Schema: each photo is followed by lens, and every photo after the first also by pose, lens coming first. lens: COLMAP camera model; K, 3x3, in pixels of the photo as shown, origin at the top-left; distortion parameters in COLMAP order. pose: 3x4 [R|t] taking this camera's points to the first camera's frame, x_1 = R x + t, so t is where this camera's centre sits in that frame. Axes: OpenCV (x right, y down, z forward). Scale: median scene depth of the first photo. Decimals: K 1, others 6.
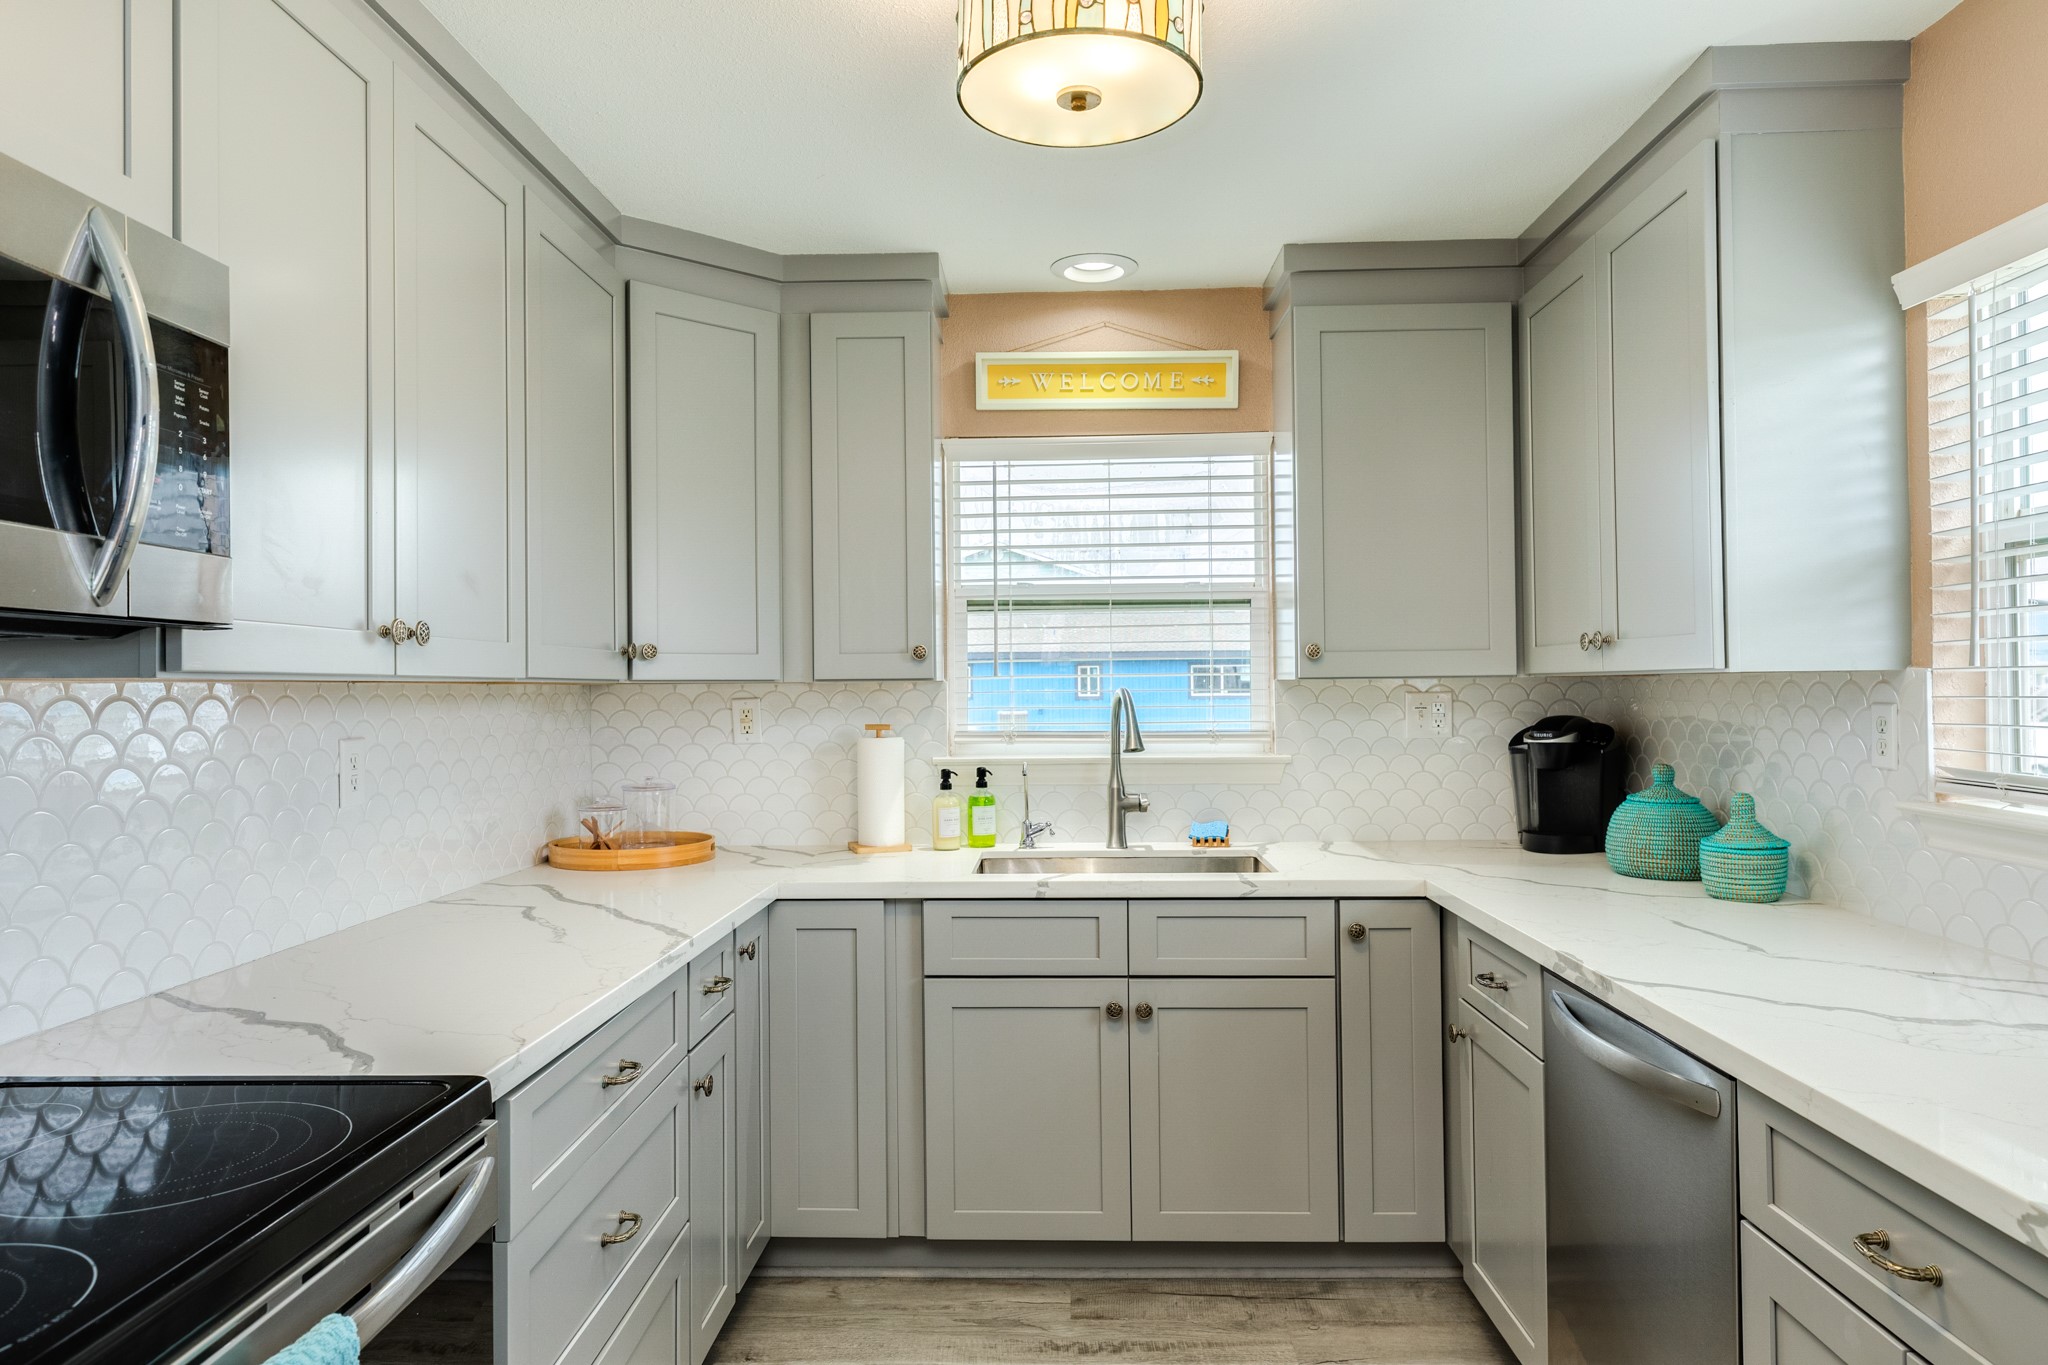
lens RADIAL K [[1325.7, 0, 1009.9], [0, 1325.7, 669.9], [0, 0, 1]] dist [0.005341, 0.001428]
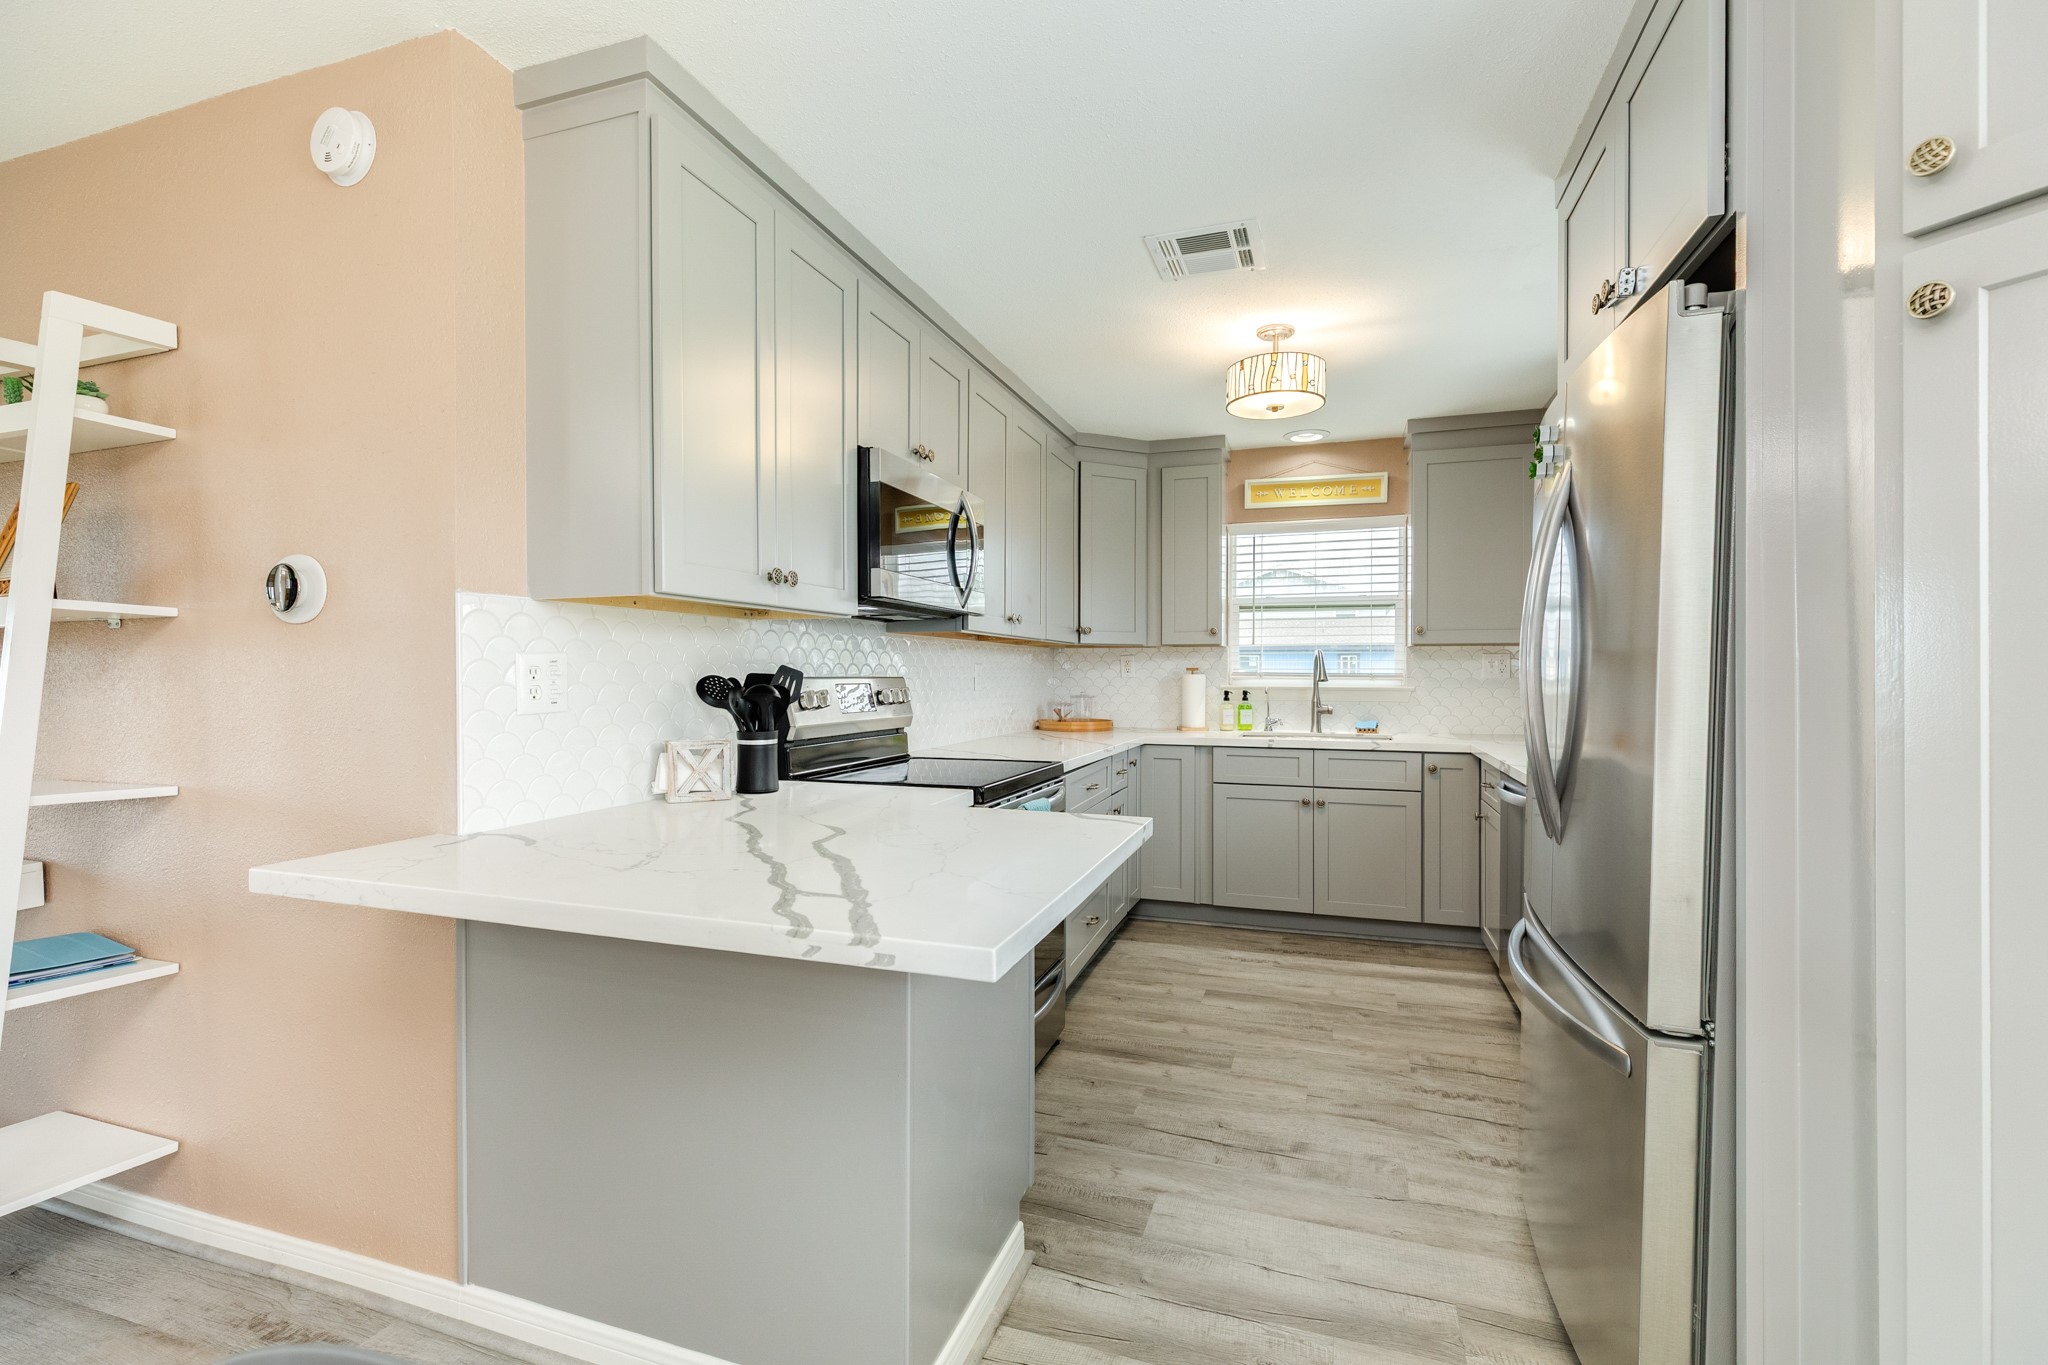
lens RADIAL K [[919.1, 0, 1024.0], [0, 919.1, 682.5], [0, 0, 1]] dist [0.000593, 0.000047]
pose [[0.960979, 0.013216, -0.276306, 0.042257], [-0.005740, 0.999596, 0.027849, 0.026548], [0.276563, -0.025177, 0.960666, -0.429062]]
